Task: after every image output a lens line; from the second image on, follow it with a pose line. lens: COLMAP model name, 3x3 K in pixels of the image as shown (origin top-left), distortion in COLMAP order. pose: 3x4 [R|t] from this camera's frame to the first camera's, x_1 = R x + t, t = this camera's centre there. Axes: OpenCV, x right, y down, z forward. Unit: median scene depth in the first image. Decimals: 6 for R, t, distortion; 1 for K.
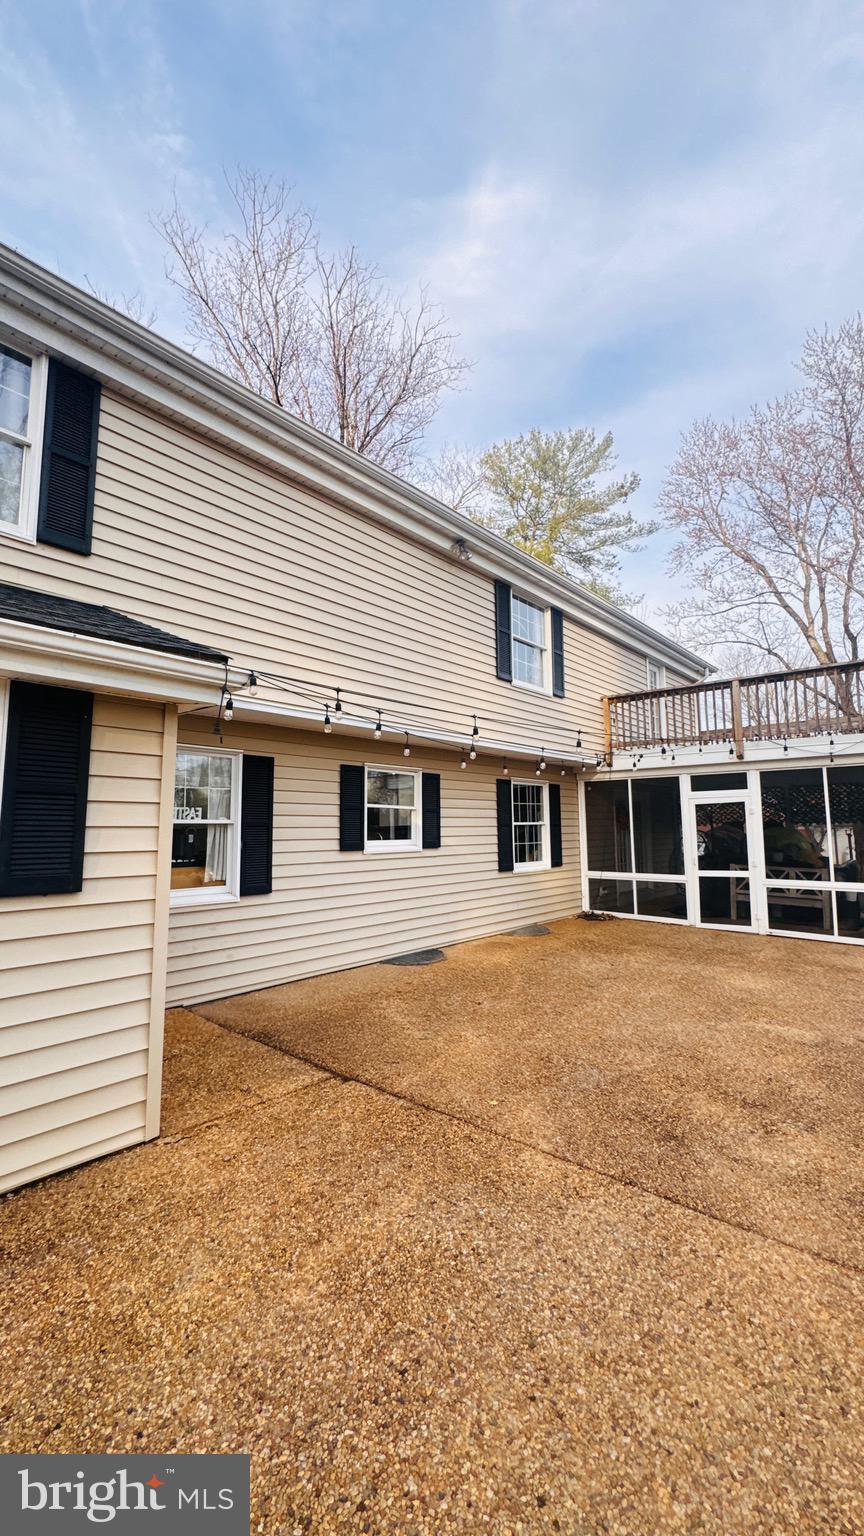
lens RADIAL K [[614.5, 0, 433.9], [0, 614.5, 769.2], [0, 0, 1]] dist [-0.002792, -0.000105]
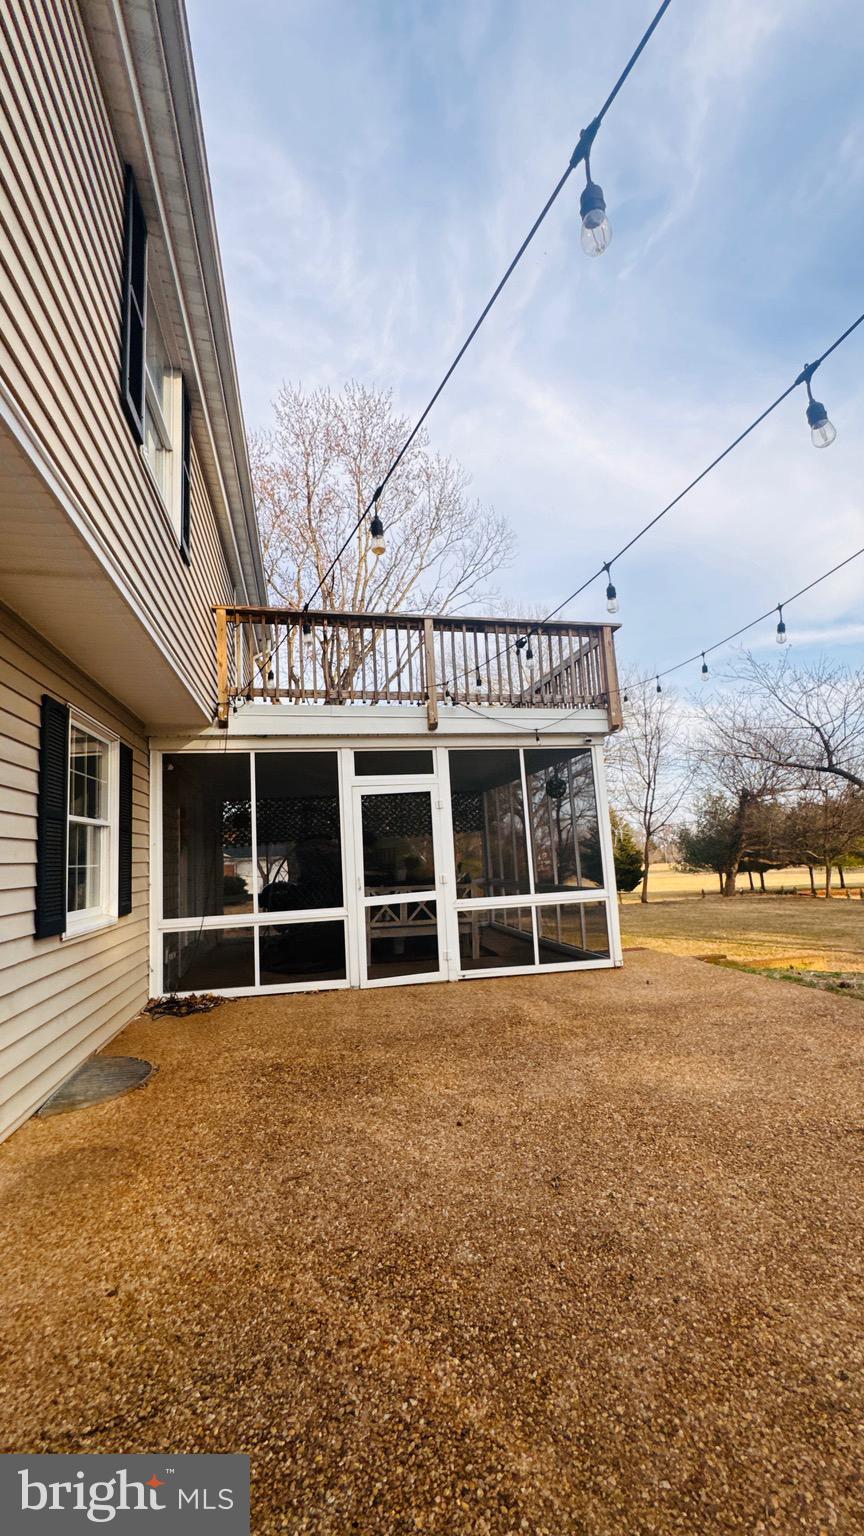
lens RADIAL K [[614.5, 0, 433.9], [0, 614.5, 769.2], [0, 0, 1]] dist [-0.002792, -0.000105]
pose [[0.595260, 0.087151, 0.798793, -0.054710], [-0.029264, 0.995793, -0.086837, 0.088955], [-0.803000, 0.028314, 0.595306, 0.581247]]
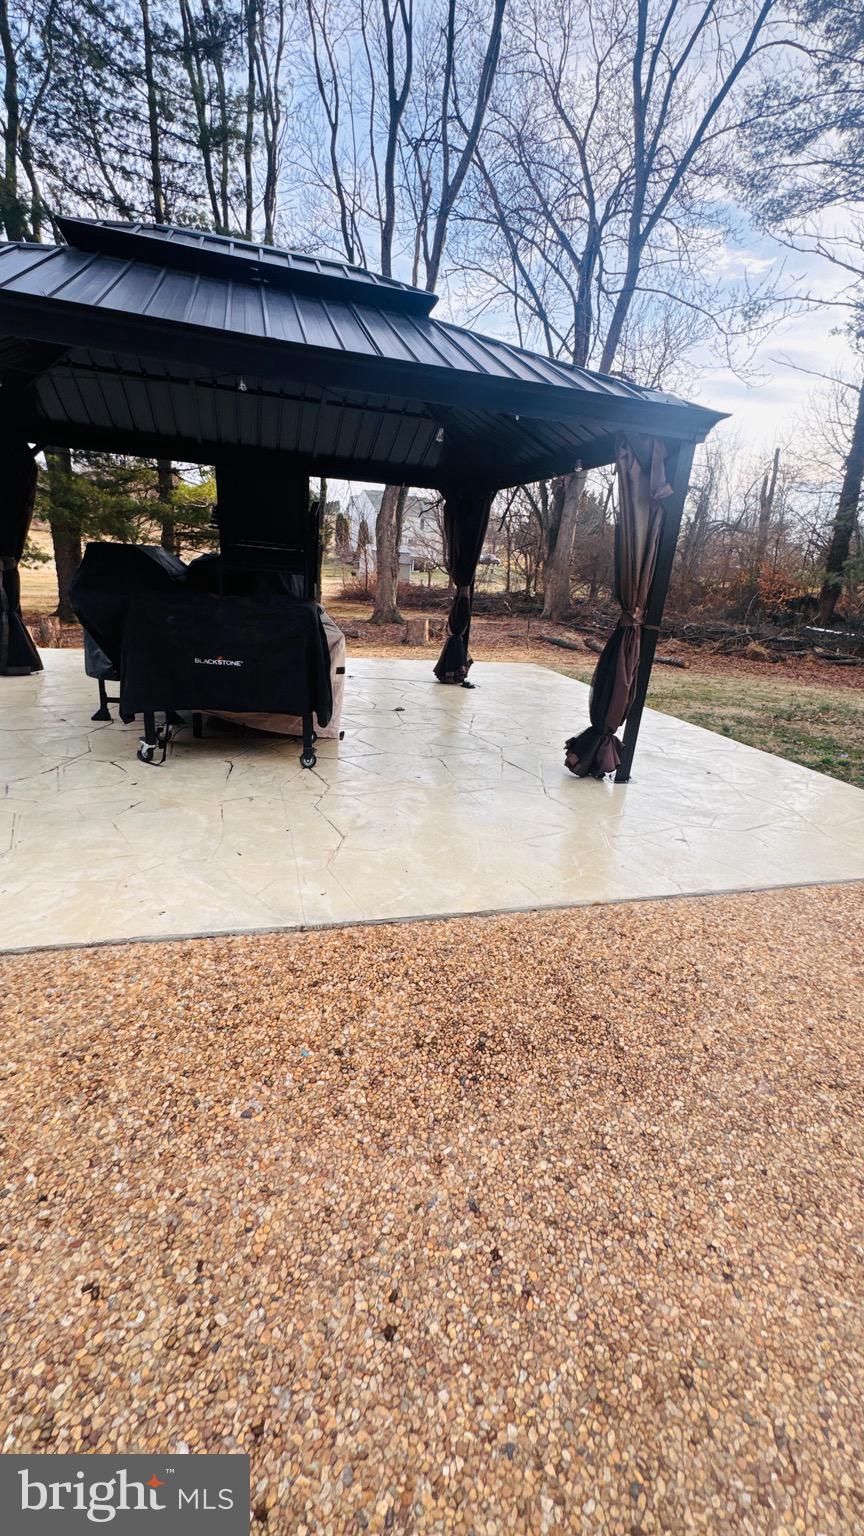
lens RADIAL K [[614.5, 0, 433.9], [0, 614.5, 769.2], [0, 0, 1]] dist [-0.002792, -0.000105]
pose [[-0.842755, -0.237894, 0.482878, -0.009634], [-0.132111, 0.961017, 0.242883, 0.059431], [-0.521835, 0.140897, -0.841330, 0.237282]]
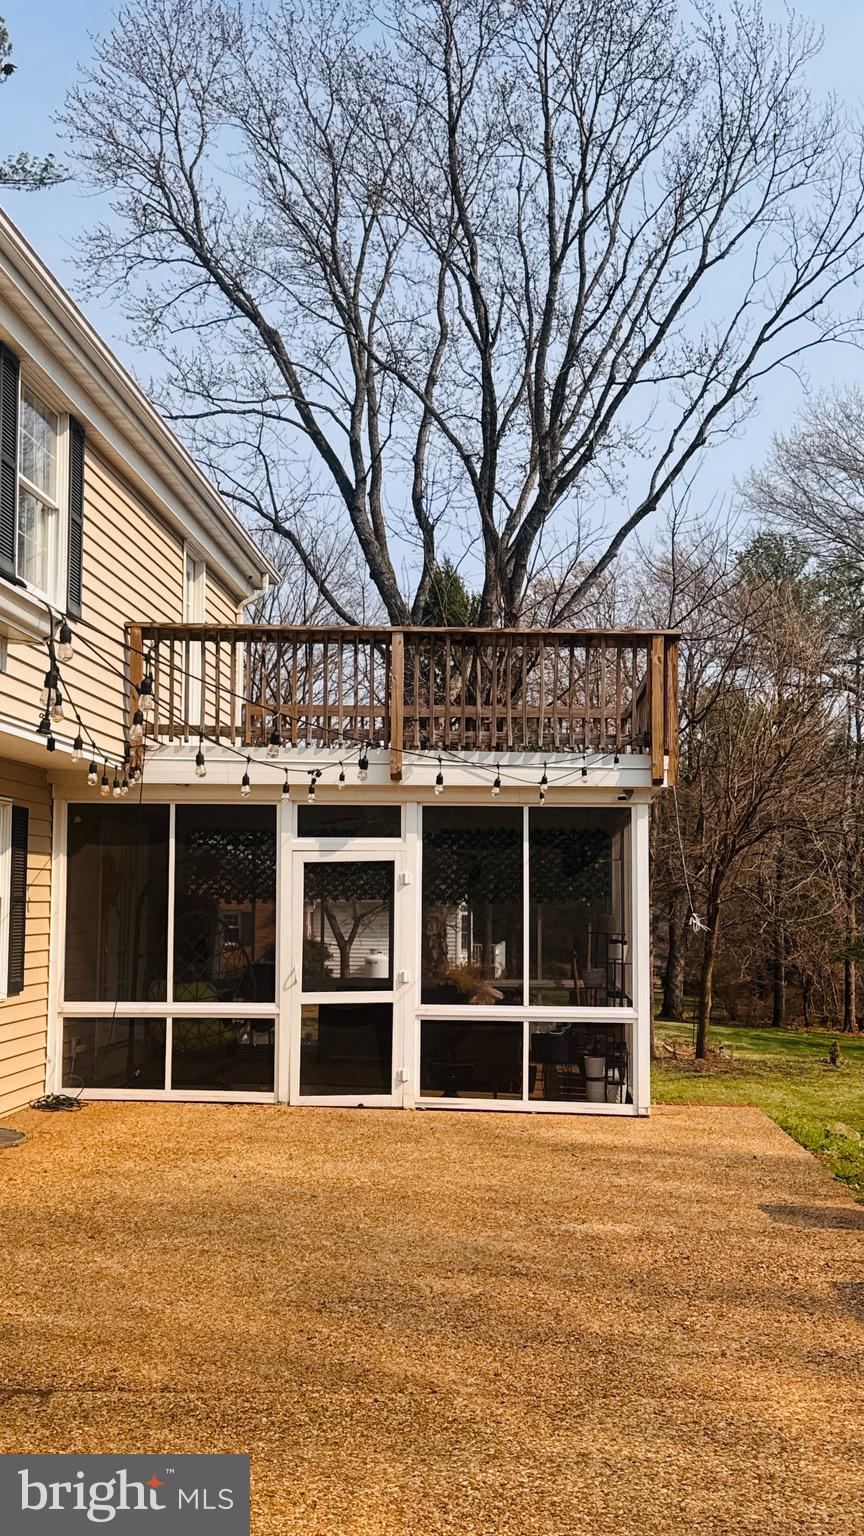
lens RADIAL K [[1617.9, 0, 432.0], [0, 1617.9, 768.0], [0, 0, 1]] dist [0.154452, -0.344522]
pose [[0.784974, 0.064503, 0.616162, -0.340033], [-0.072321, 0.997306, -0.012268, -0.012363], [-0.615293, -0.034932, 0.787524, -0.123302]]
